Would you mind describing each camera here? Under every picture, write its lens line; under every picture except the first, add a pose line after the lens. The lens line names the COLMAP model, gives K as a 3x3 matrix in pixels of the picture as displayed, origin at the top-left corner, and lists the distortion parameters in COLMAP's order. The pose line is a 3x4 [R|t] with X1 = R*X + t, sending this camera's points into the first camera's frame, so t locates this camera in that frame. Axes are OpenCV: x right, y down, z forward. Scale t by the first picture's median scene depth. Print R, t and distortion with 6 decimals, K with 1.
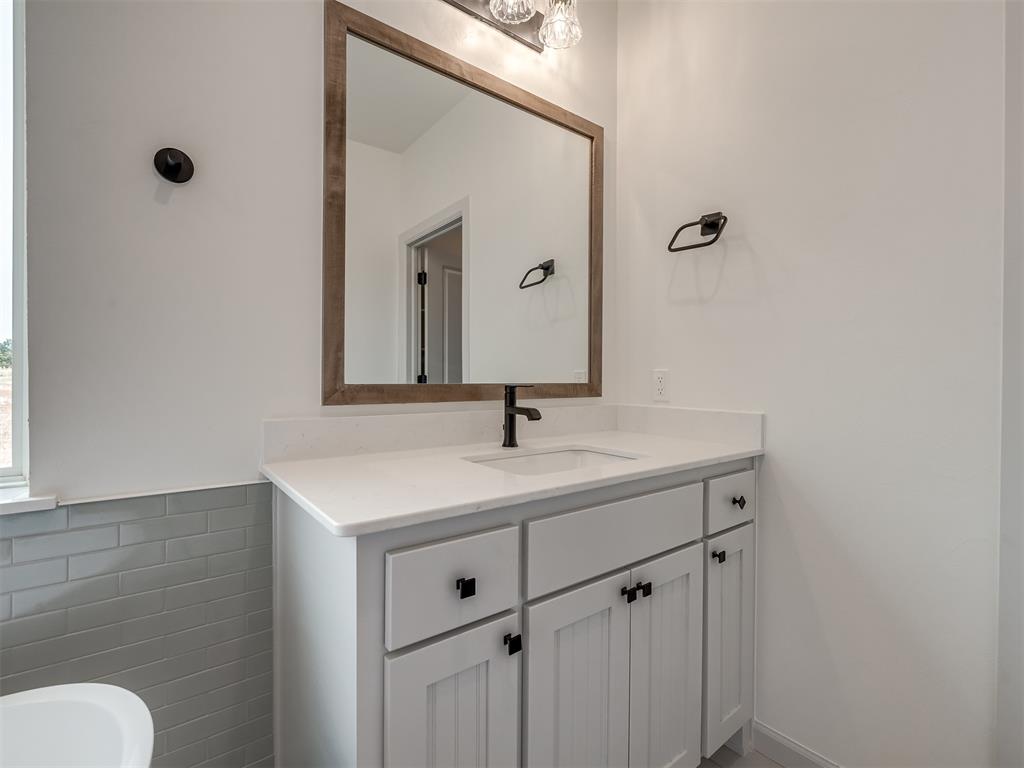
lens RADIAL K [[488.6, 0, 504.3], [0, 488.6, 381.6], [0, 0, 1]] dist [0.004968, 0.000145]
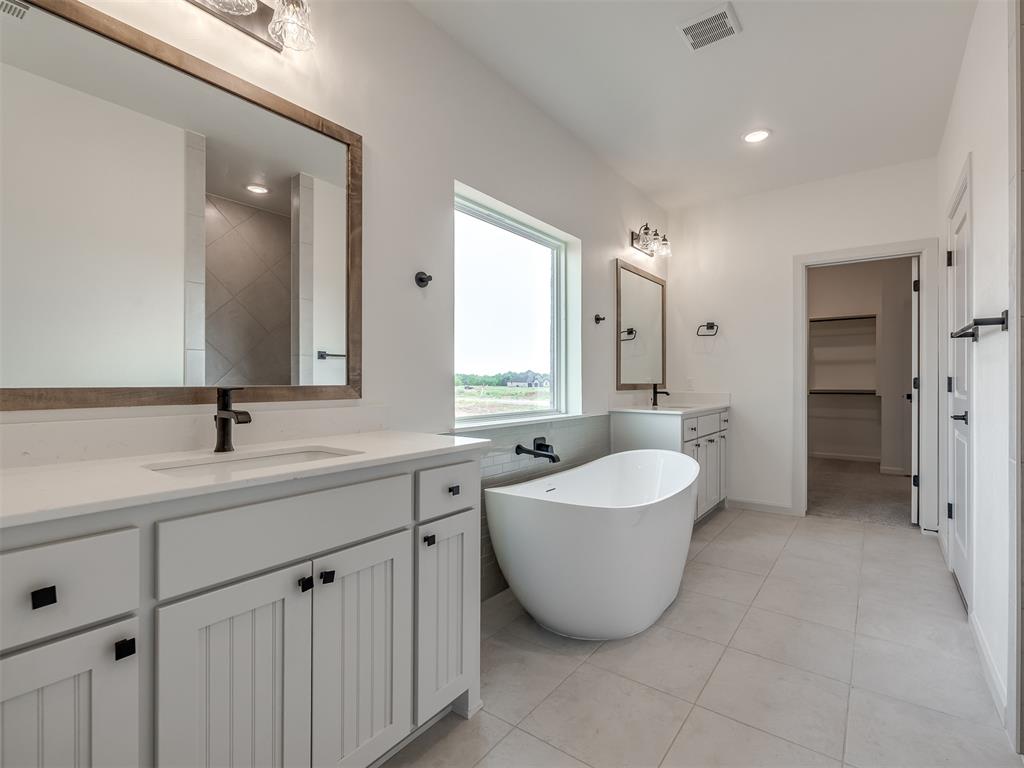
lens RADIAL K [[488.6, 0, 519.4], [0, 488.6, 386.9], [0, 0, 1]] dist [0.004968, 0.000145]
pose [[0.950755, -0.004754, 0.309907, 0.278278], [0.002366, 0.999965, 0.008082, -0.002246], [-0.309935, -0.006950, 0.950732, -0.120038]]
